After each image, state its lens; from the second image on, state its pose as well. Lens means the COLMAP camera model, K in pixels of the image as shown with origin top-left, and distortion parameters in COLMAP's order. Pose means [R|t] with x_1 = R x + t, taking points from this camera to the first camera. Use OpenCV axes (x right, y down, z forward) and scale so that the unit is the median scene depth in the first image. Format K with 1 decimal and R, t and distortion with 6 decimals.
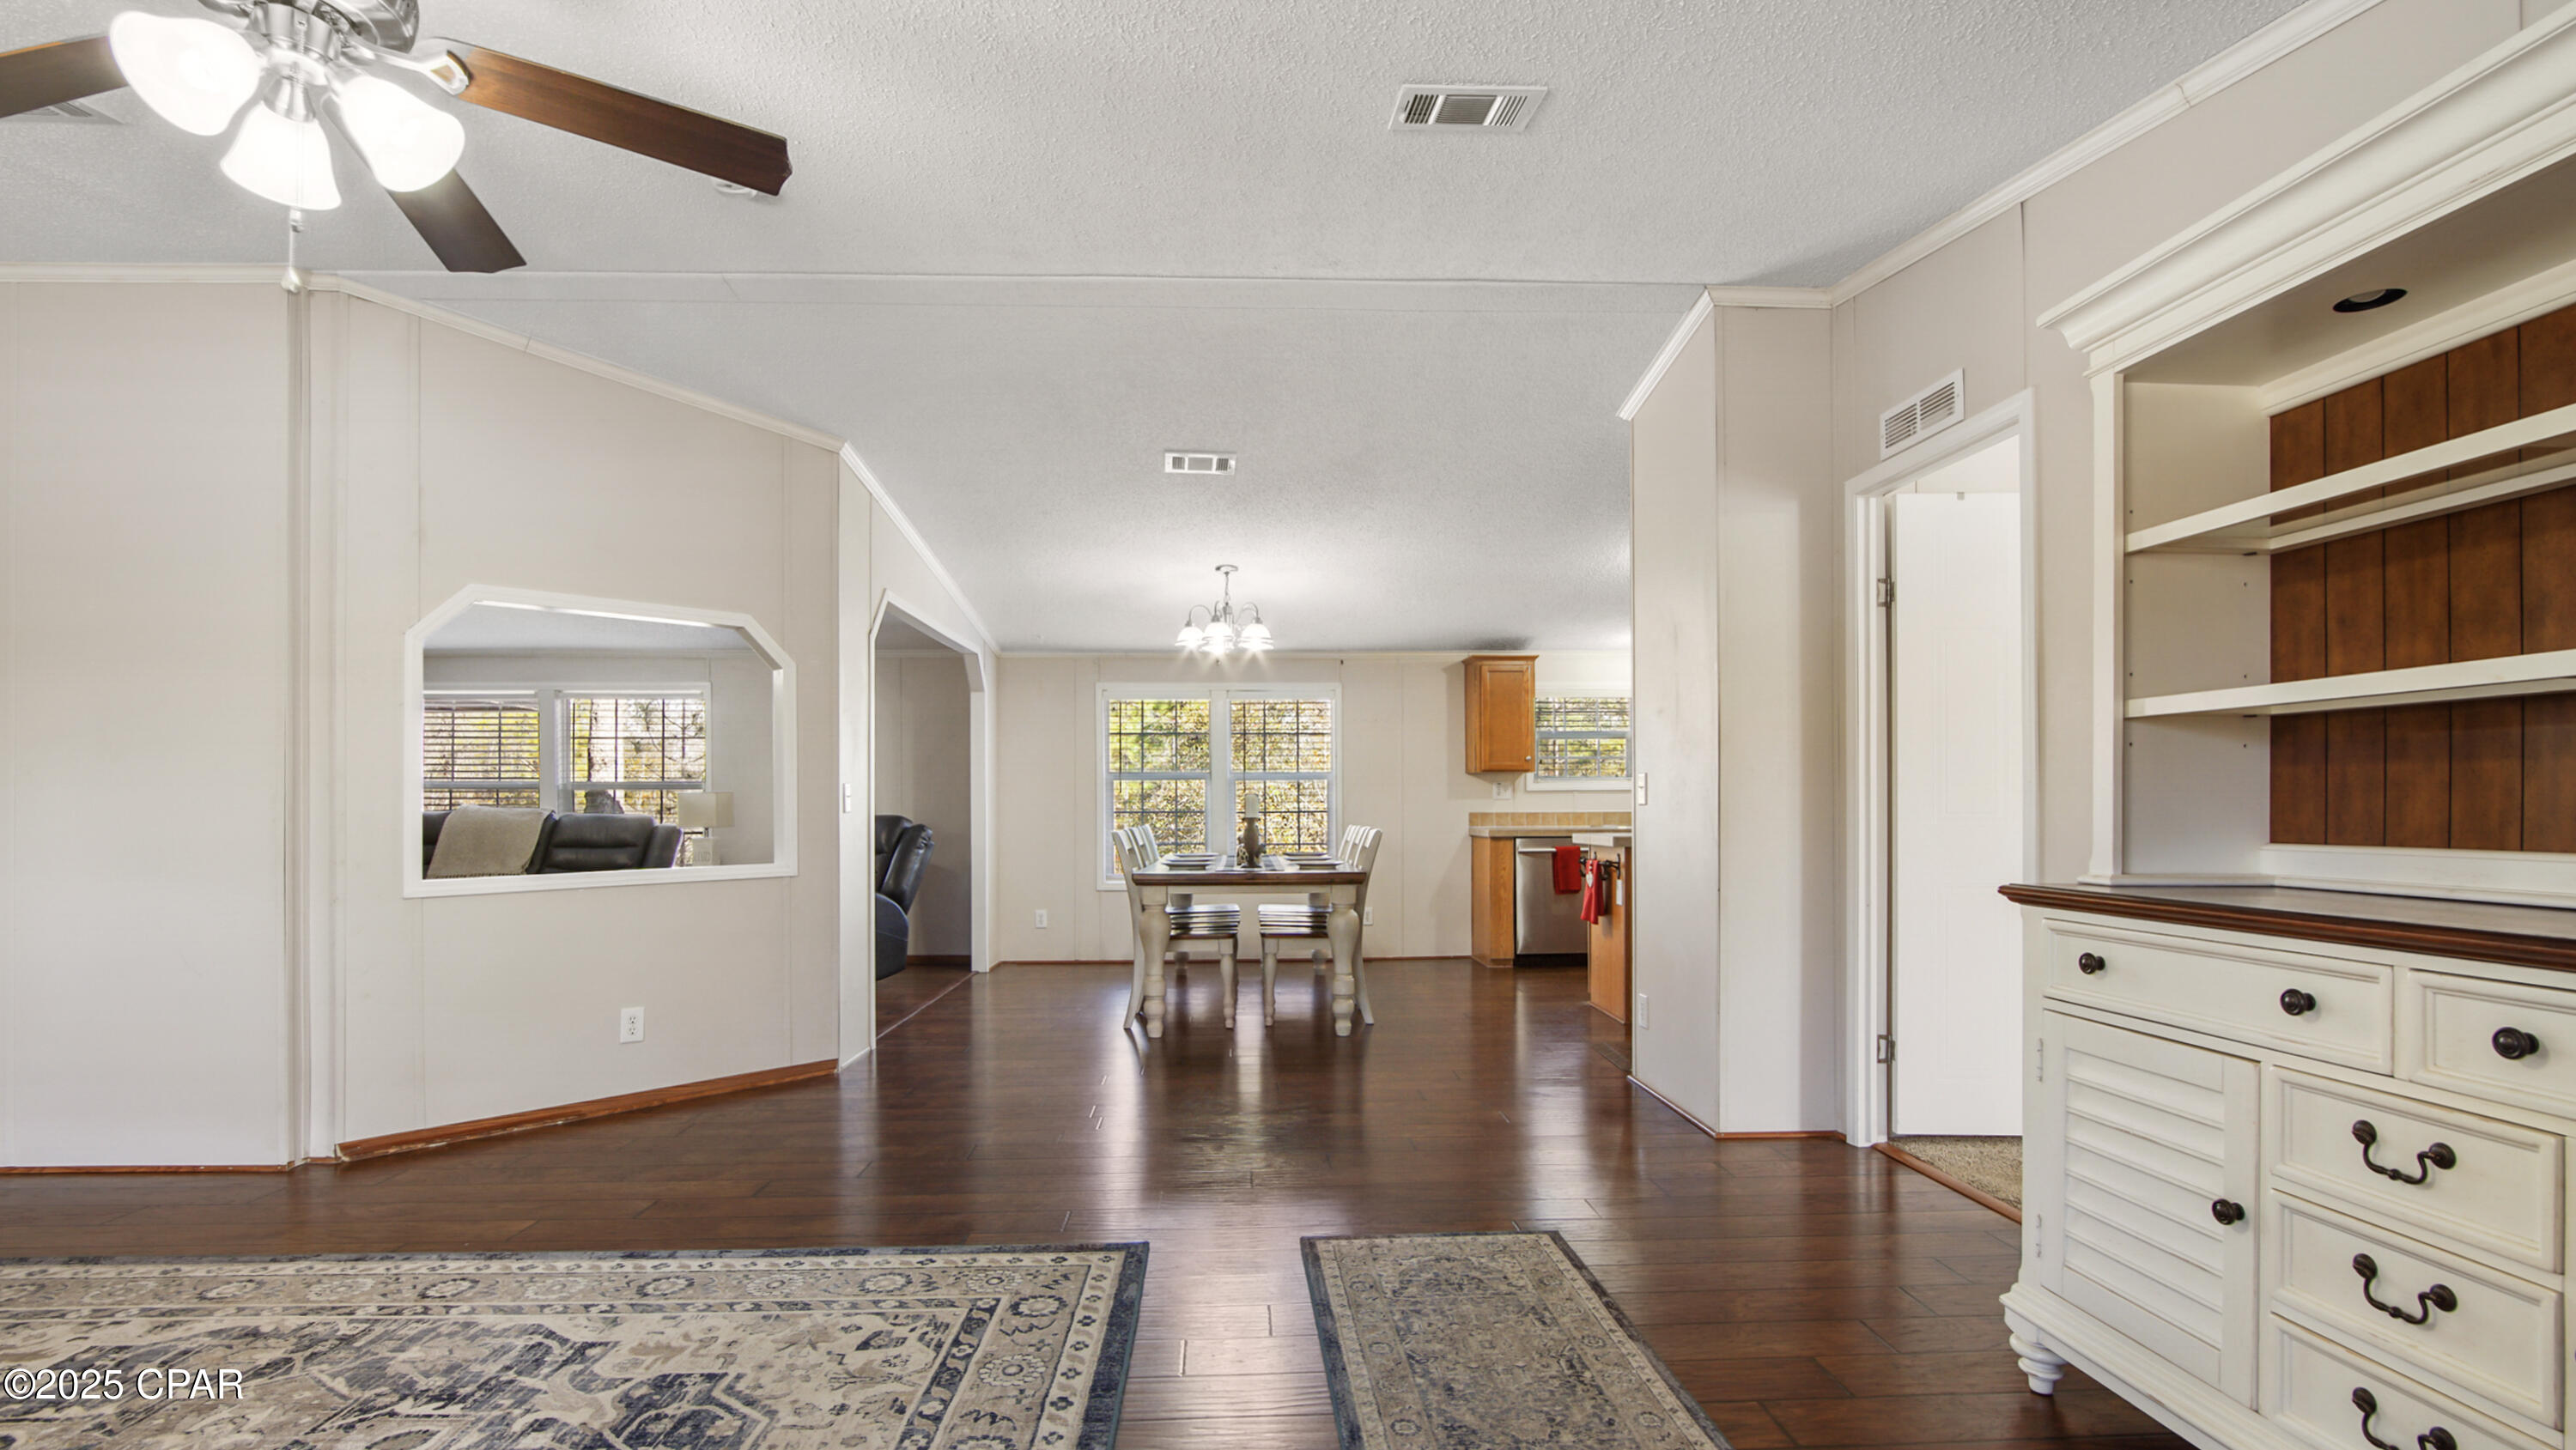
lens RADIAL K [[1175.3, 0, 1268.4], [0, 1175.3, 792.1], [0, 0, 1]] dist [-0.024759, 0.002192]
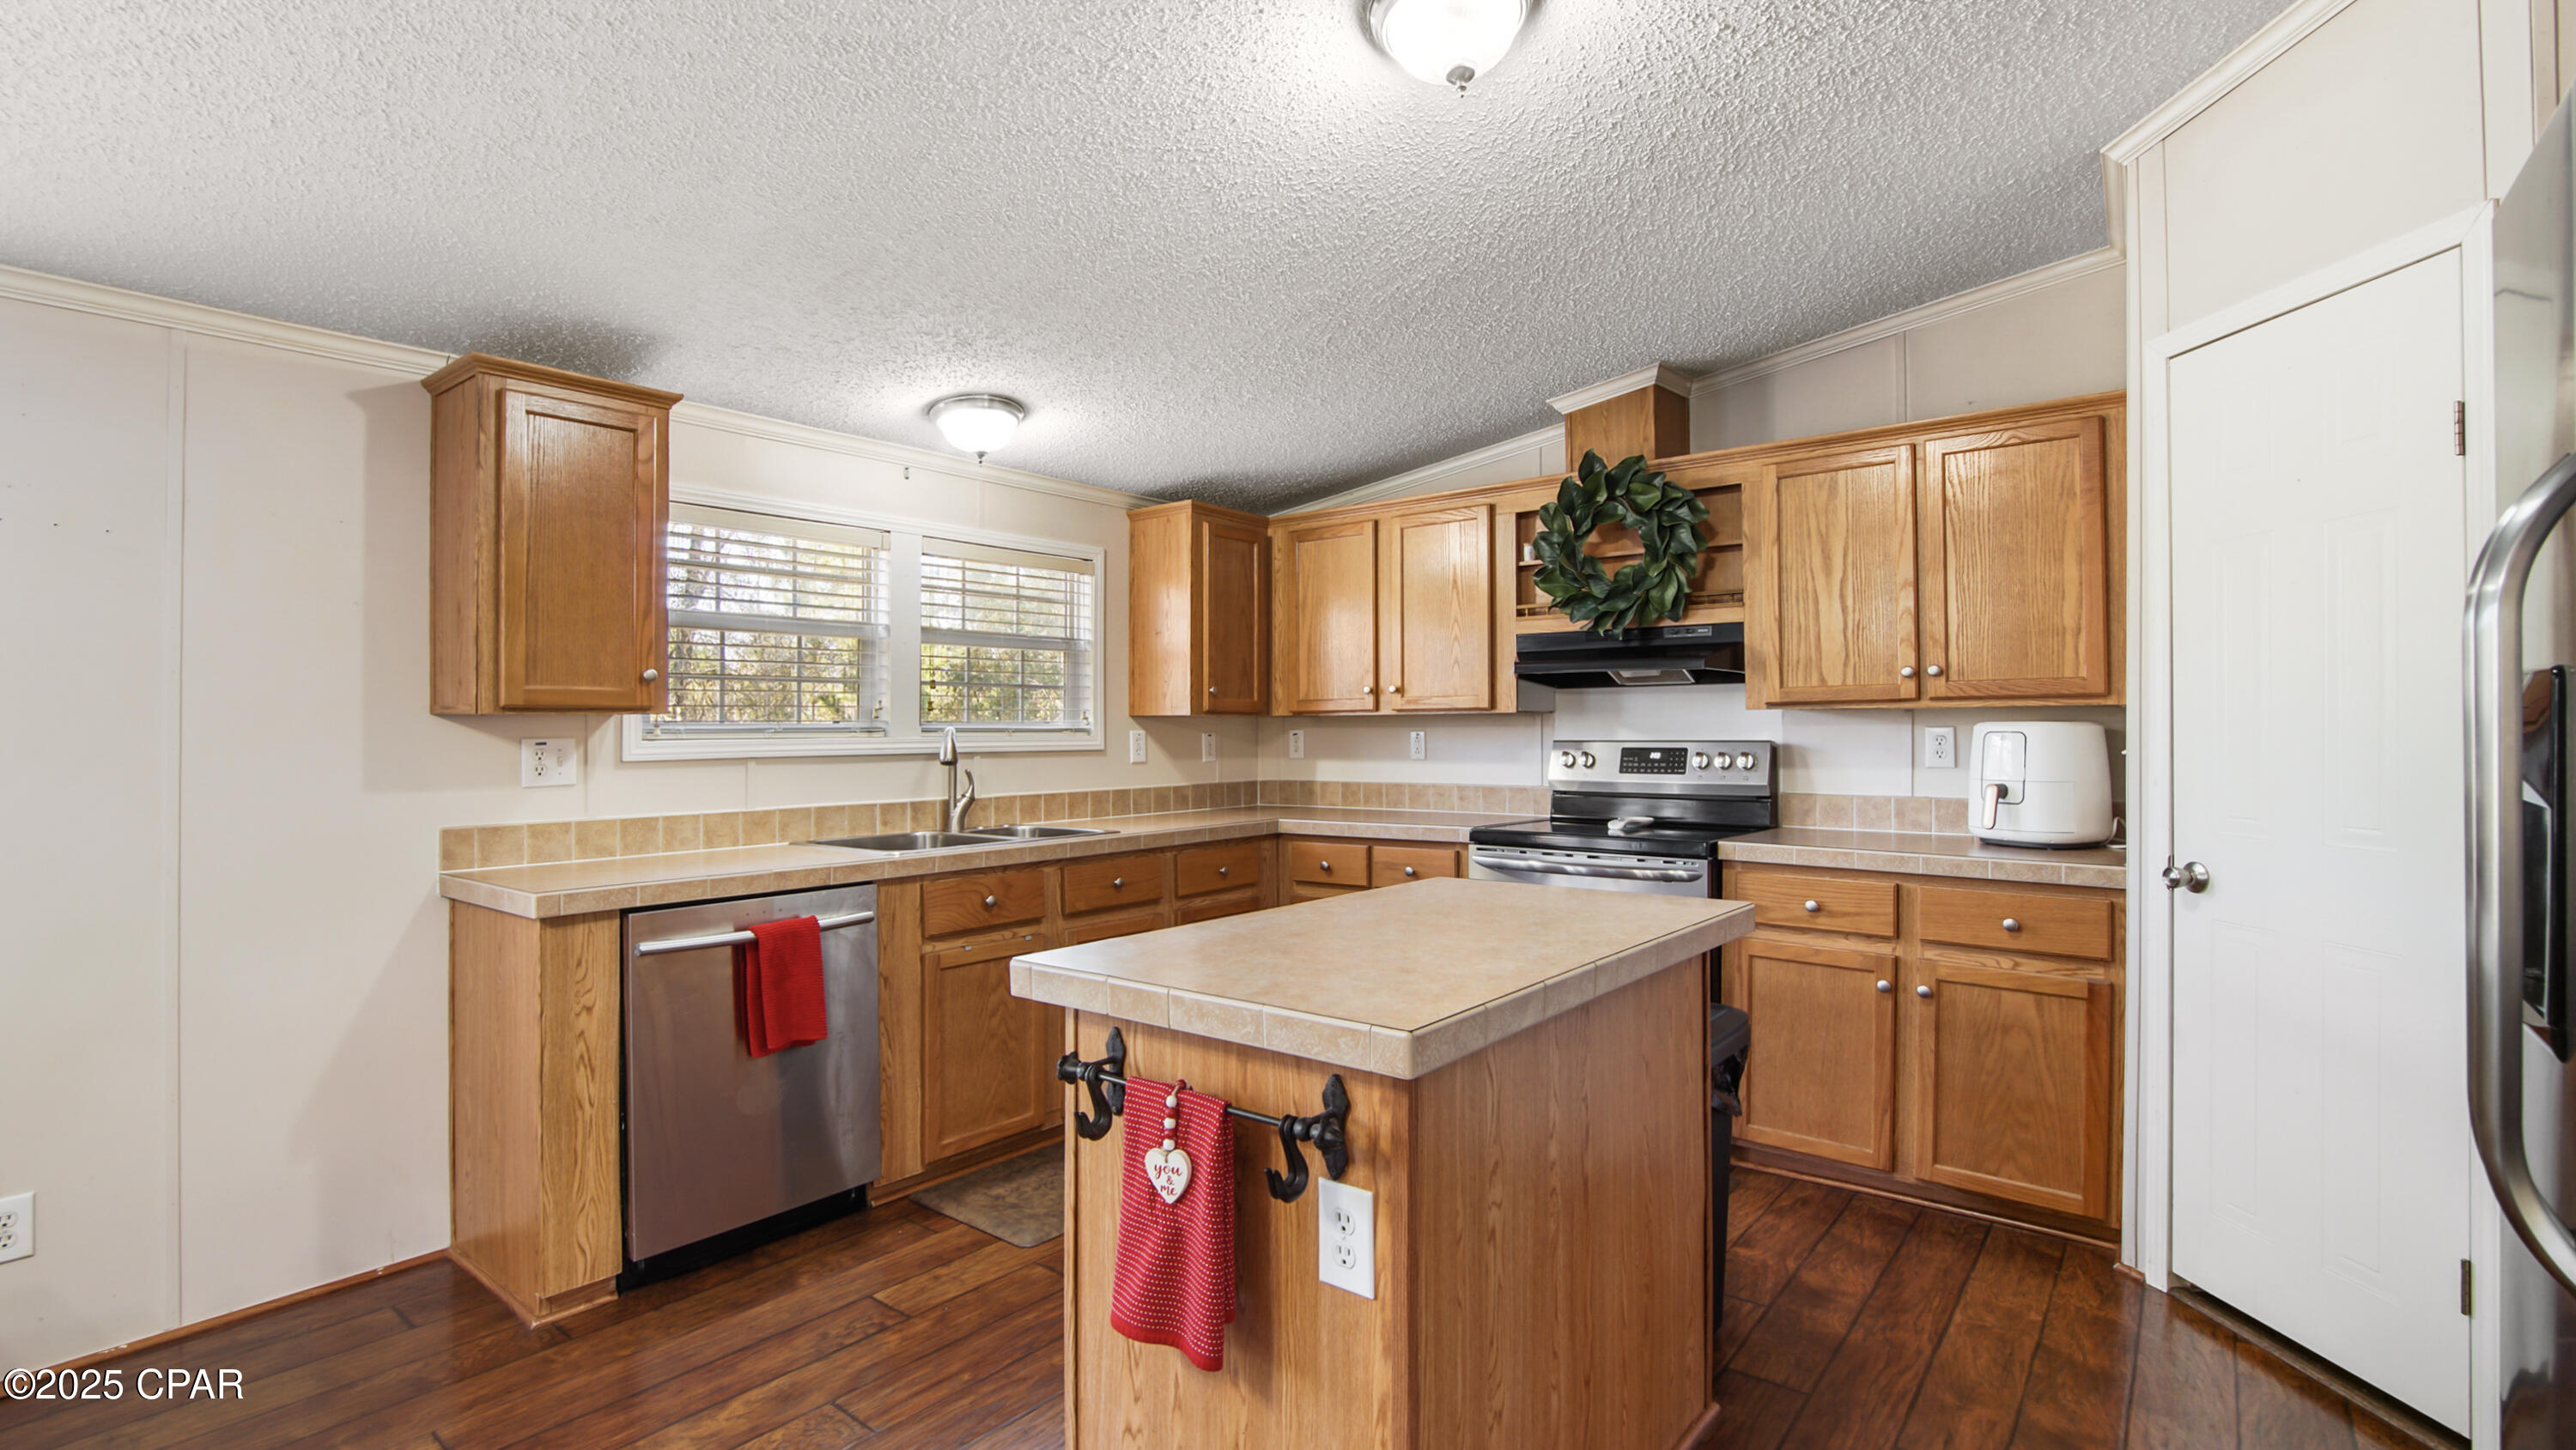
lens RADIAL K [[1175.3, 0, 1286.2], [0, 1175.3, 720.5], [0, 0, 1]] dist [-0.024759, 0.002192]
pose [[0.654832, 0.008789, 0.755723, 0.267414], [-0.005669, 0.999961, -0.006717, -0.045690], [-0.755753, 0.000115, 0.654857, 2.074028]]
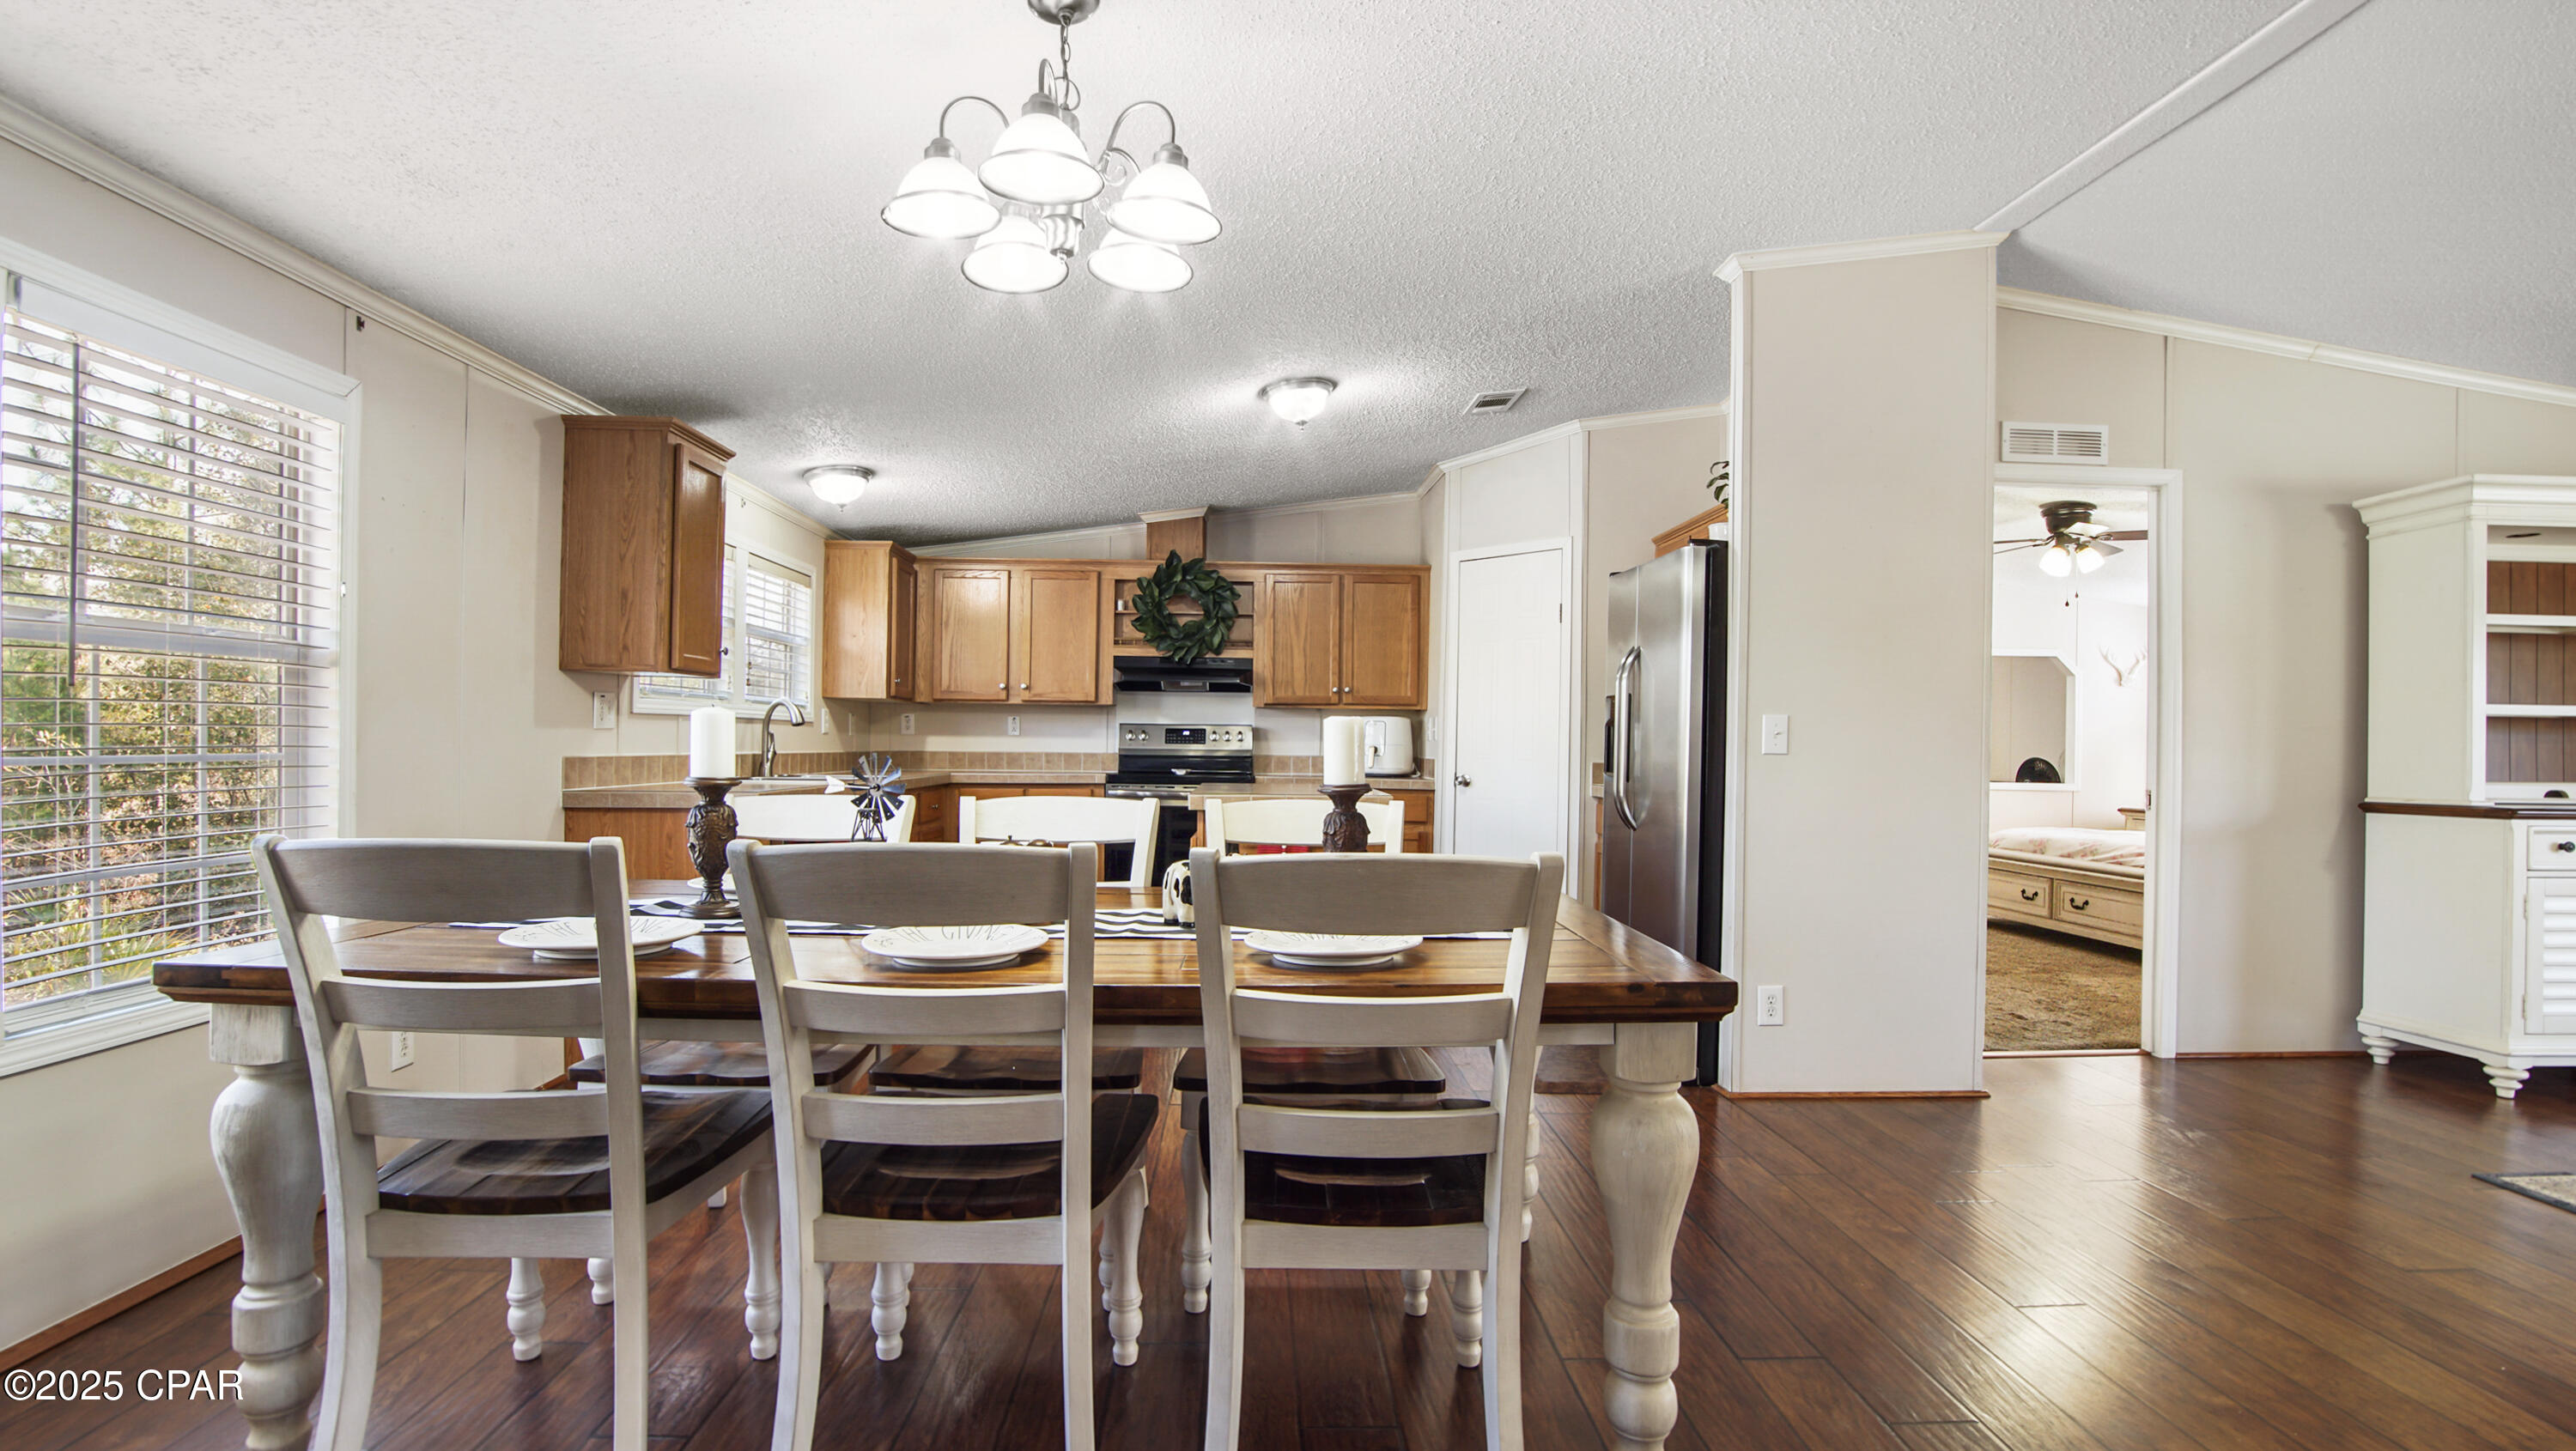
lens RADIAL K [[1175.3, 0, 1299.7], [0, 1175.3, 754.0], [0, 0, 1]] dist [-0.024759, 0.002192]
pose [[-0.003527, 0.001182, 0.999993, -0.935376], [-0.021731, 0.999763, -0.001259, 0.036770], [-0.999758, -0.021736, -0.003500, 2.504605]]
